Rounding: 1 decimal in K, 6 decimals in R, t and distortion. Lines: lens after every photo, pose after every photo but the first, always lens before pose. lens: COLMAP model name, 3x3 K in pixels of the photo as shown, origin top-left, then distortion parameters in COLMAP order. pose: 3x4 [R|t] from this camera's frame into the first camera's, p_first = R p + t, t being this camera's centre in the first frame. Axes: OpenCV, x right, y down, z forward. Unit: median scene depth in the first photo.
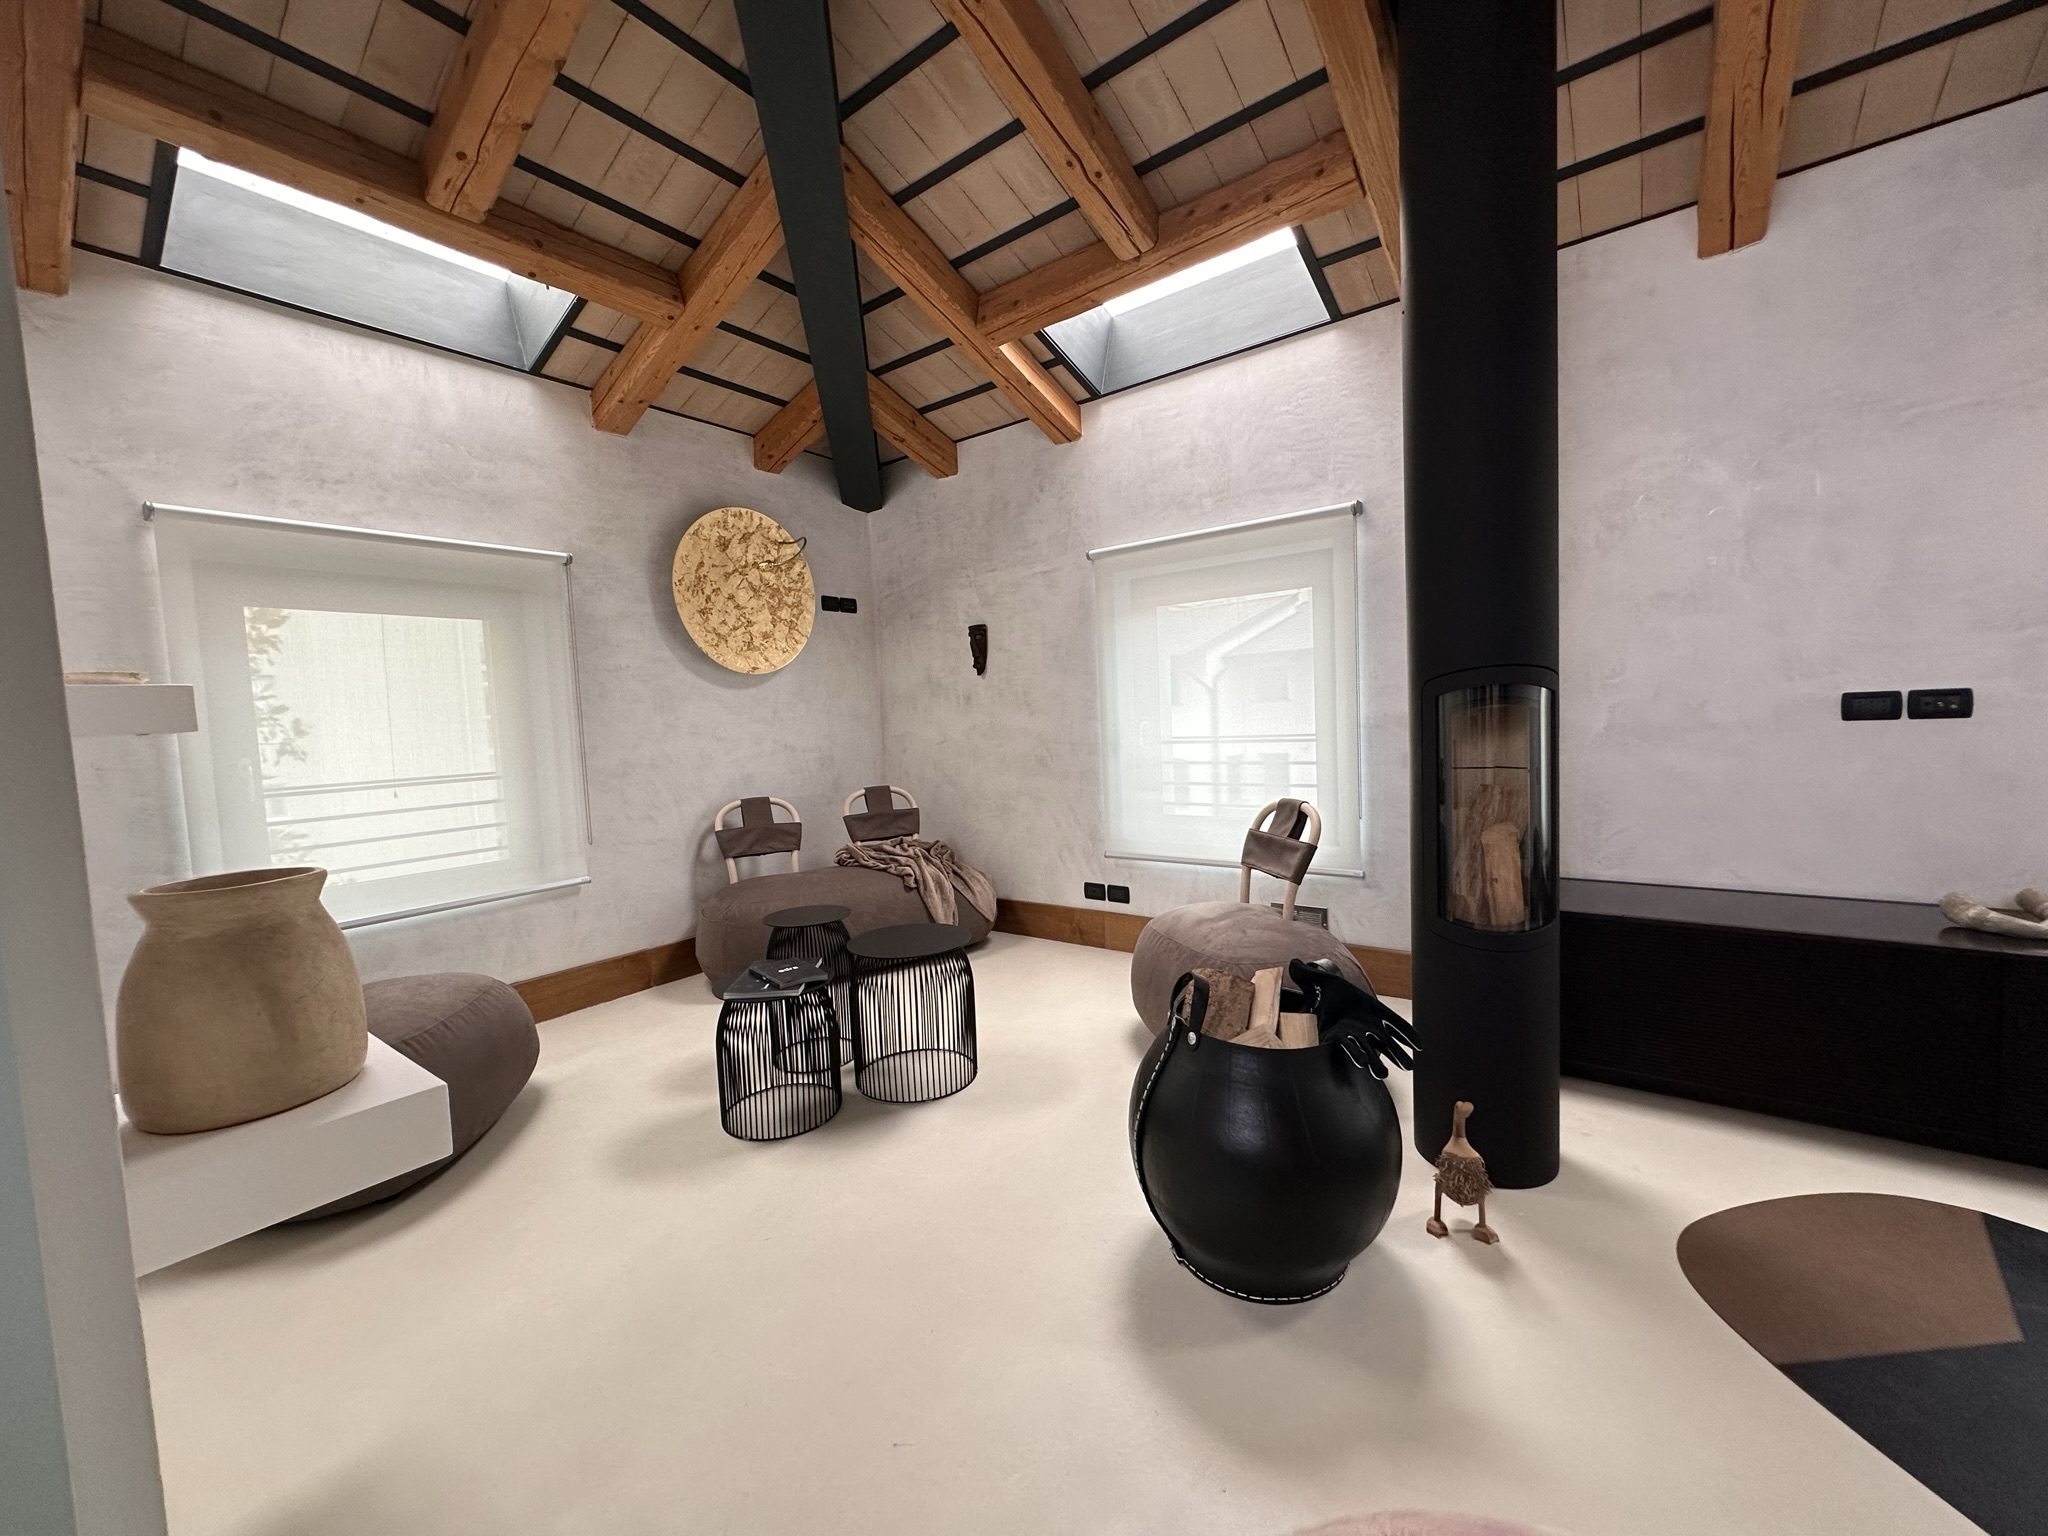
lens RADIAL K [[815.6, 0, 1023.3], [0, 815.6, 766.8], [0, 0, 1]] dist [-0.002239, 0.000348]
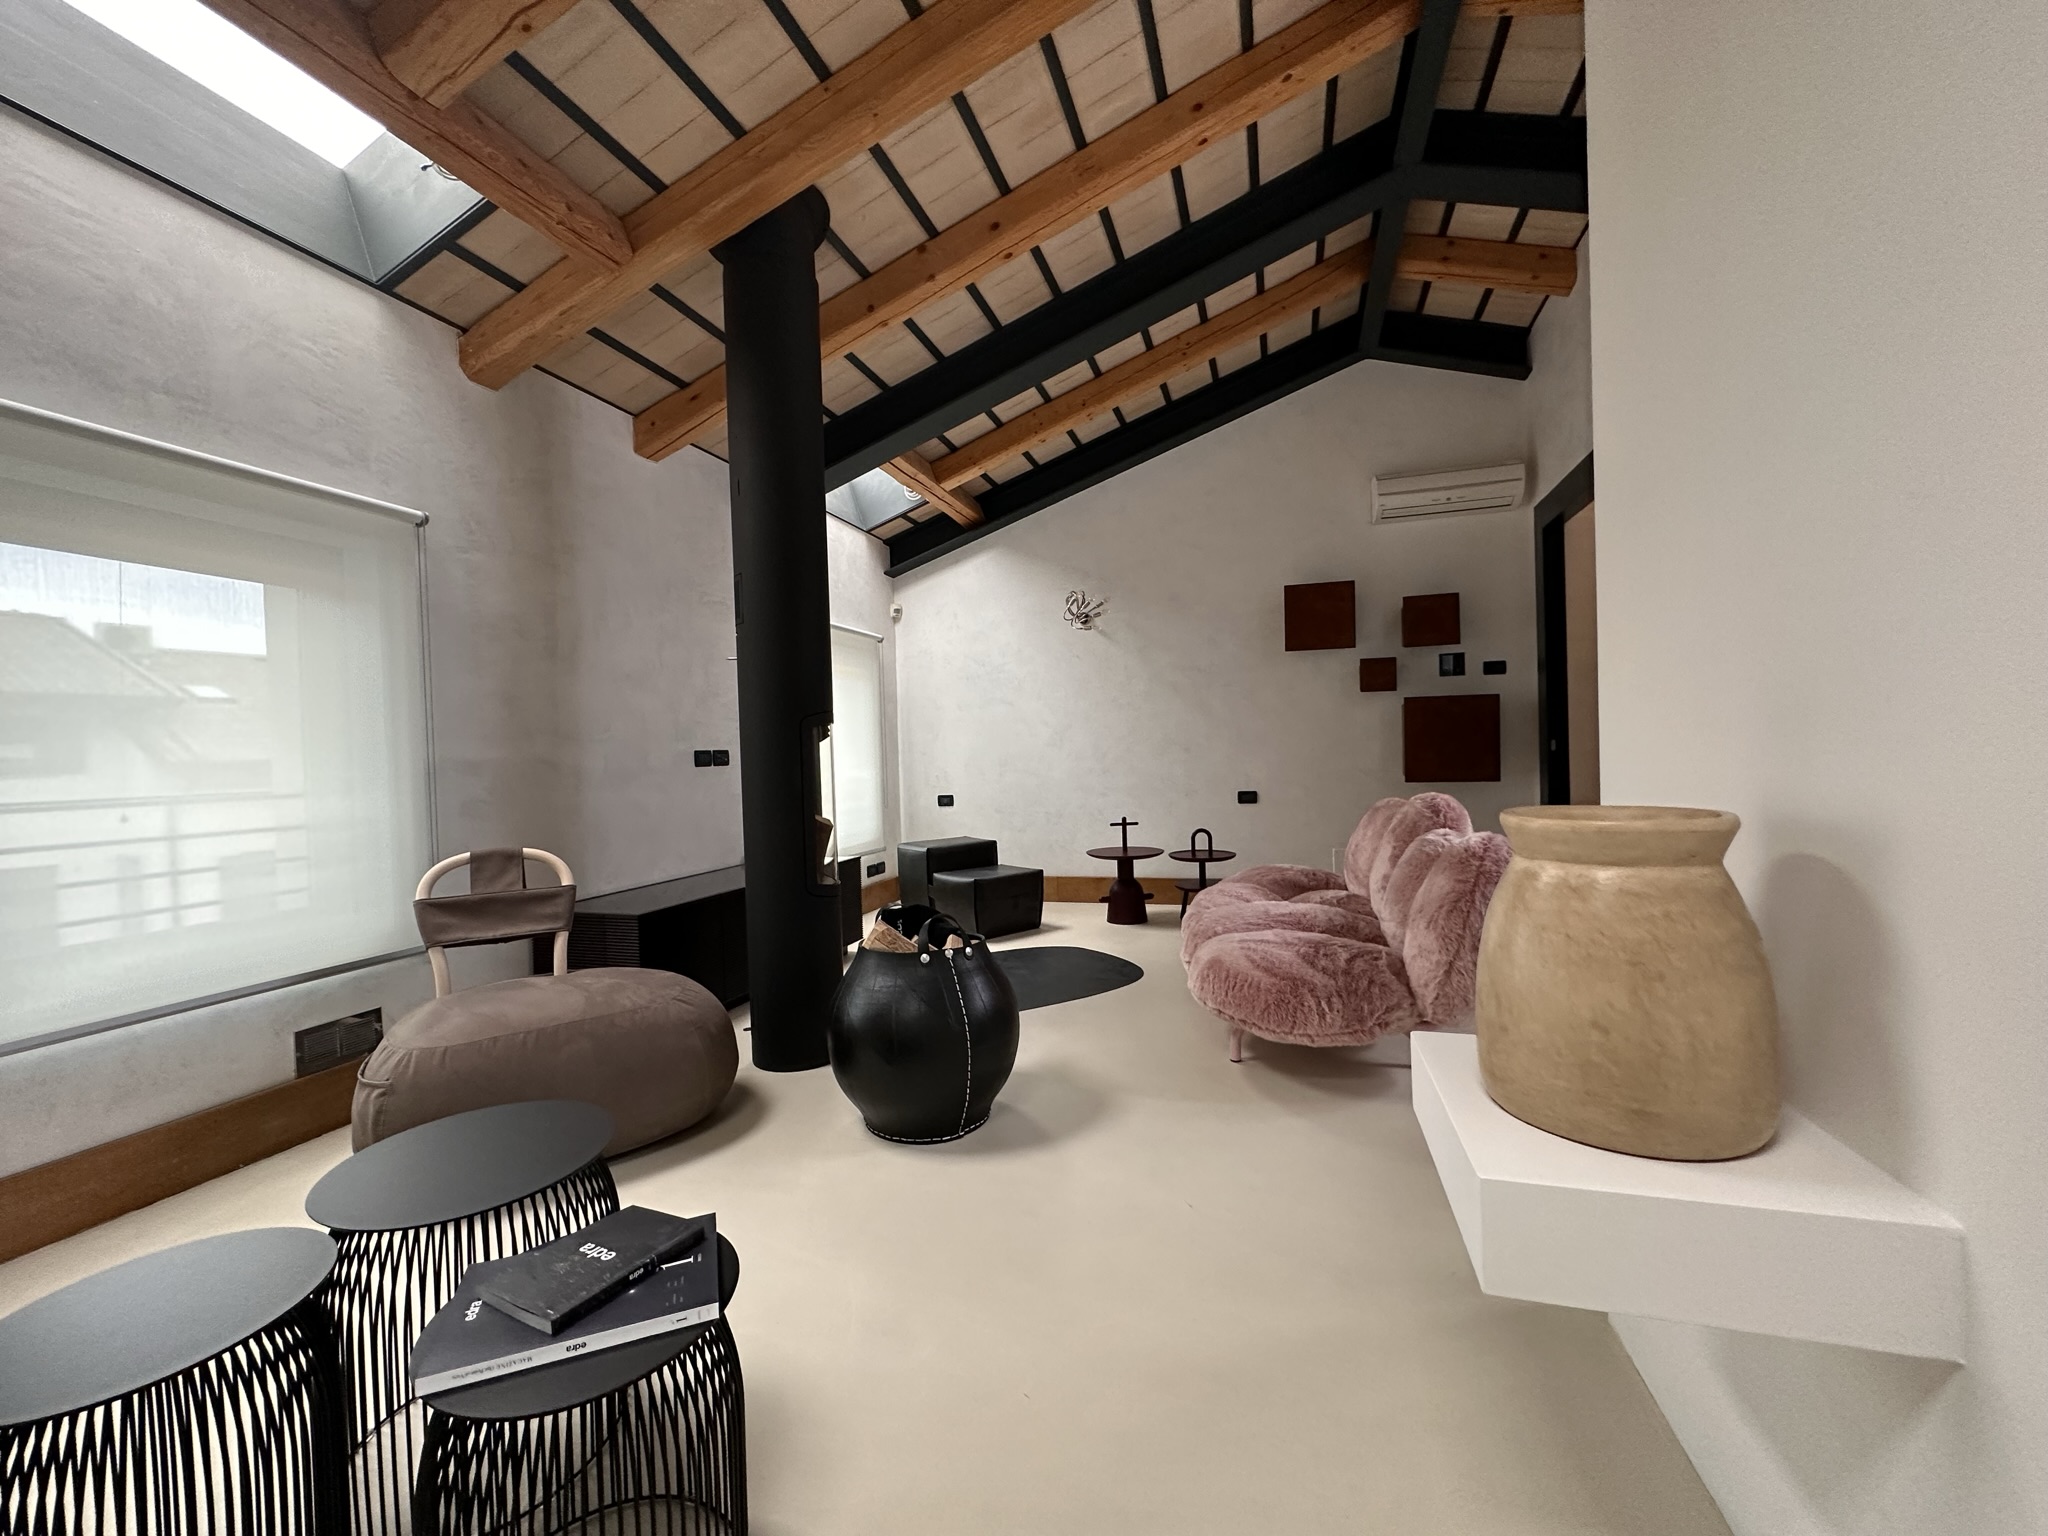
lens RADIAL K [[809.5, 0, 1024.0], [0, 809.5, 768.0], [0, 0, 1]] dist [-0.001780, -0.000237]
pose [[-0.334007, 0.037658, 0.941818, -0.724198], [0.107882, 0.994163, -0.001491, 0.019275], [-0.936377, 0.101107, -0.336120, 0.851034]]
